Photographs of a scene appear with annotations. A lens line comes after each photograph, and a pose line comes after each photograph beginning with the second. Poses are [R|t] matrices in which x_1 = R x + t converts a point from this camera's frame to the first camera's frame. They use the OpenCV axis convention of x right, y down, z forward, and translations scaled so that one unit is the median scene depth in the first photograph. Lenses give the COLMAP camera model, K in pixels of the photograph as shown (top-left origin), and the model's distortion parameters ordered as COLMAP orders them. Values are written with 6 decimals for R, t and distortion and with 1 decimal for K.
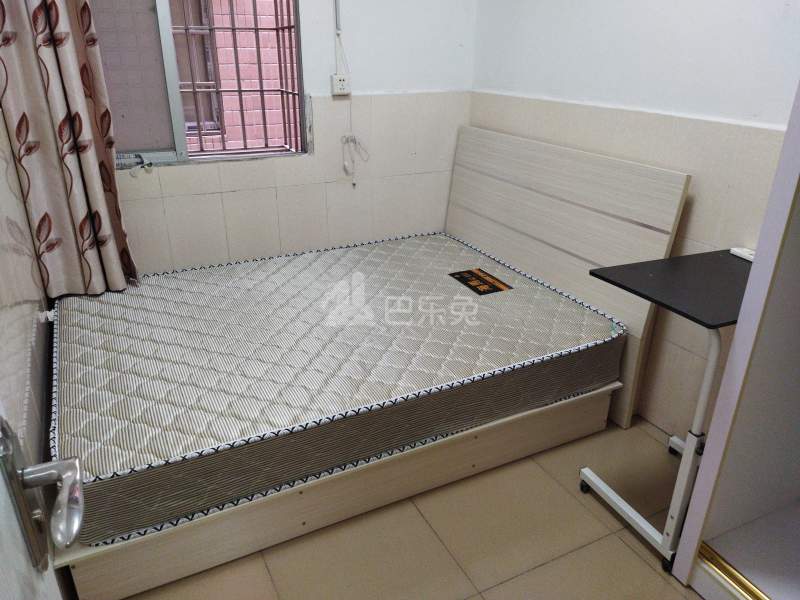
lens RADIAL K [[597.9, 0, 398.2], [0, 597.9, 296.9], [0, 0, 1]] dist [0.109562, -0.168192]
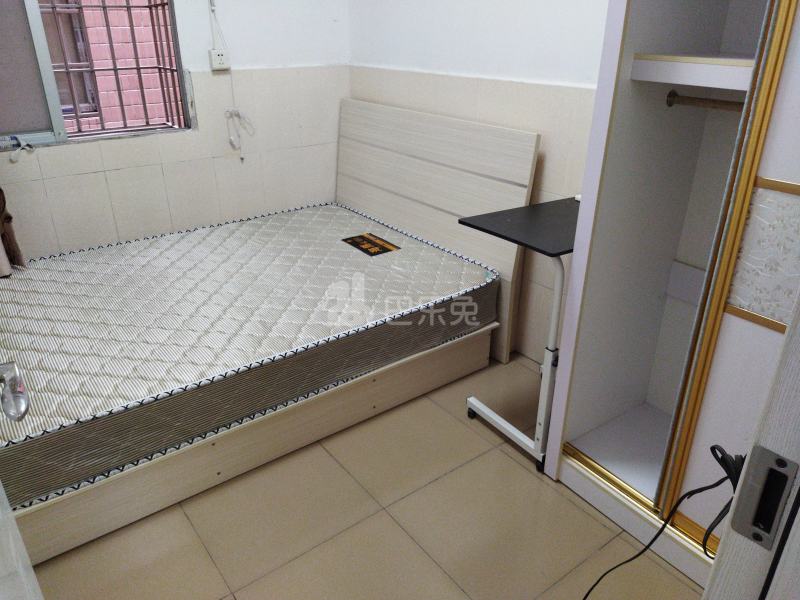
lens RADIAL K [[597.9, 0, 398.2], [0, 597.9, 296.9], [0, 0, 1]] dist [0.109562, -0.168192]
pose [[0.984517, -0.079670, 0.156140, 0.012017], [0.074957, 0.996542, 0.035853, 0.040942], [-0.158457, -0.023594, 0.987084, -0.083933]]
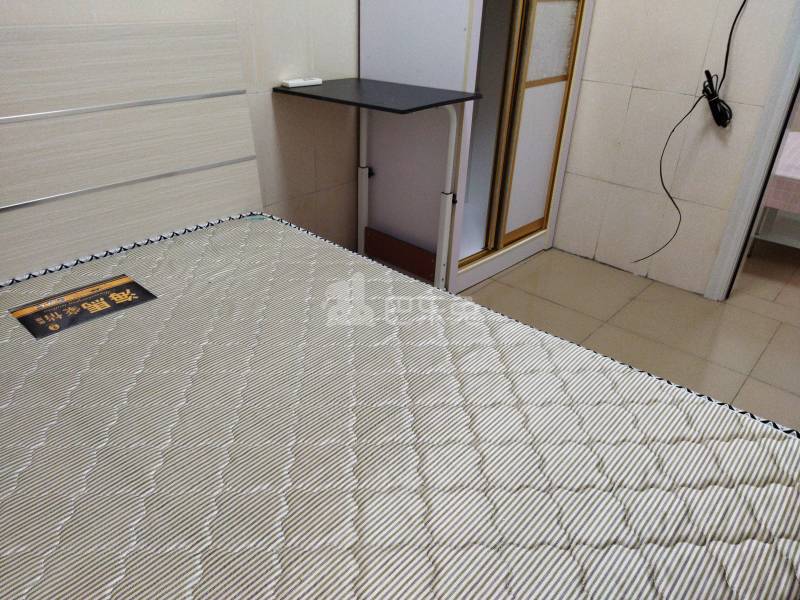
lens RADIAL K [[597.9, 0, 398.2], [0, 597.9, 296.9], [0, 0, 1]] dist [0.109562, -0.168192]
pose [[-0.391306, -0.439656, 0.808444, -0.476577], [0.329060, 0.753566, 0.569085, -0.294073], [-0.859418, 0.488713, -0.150202, 1.046149]]
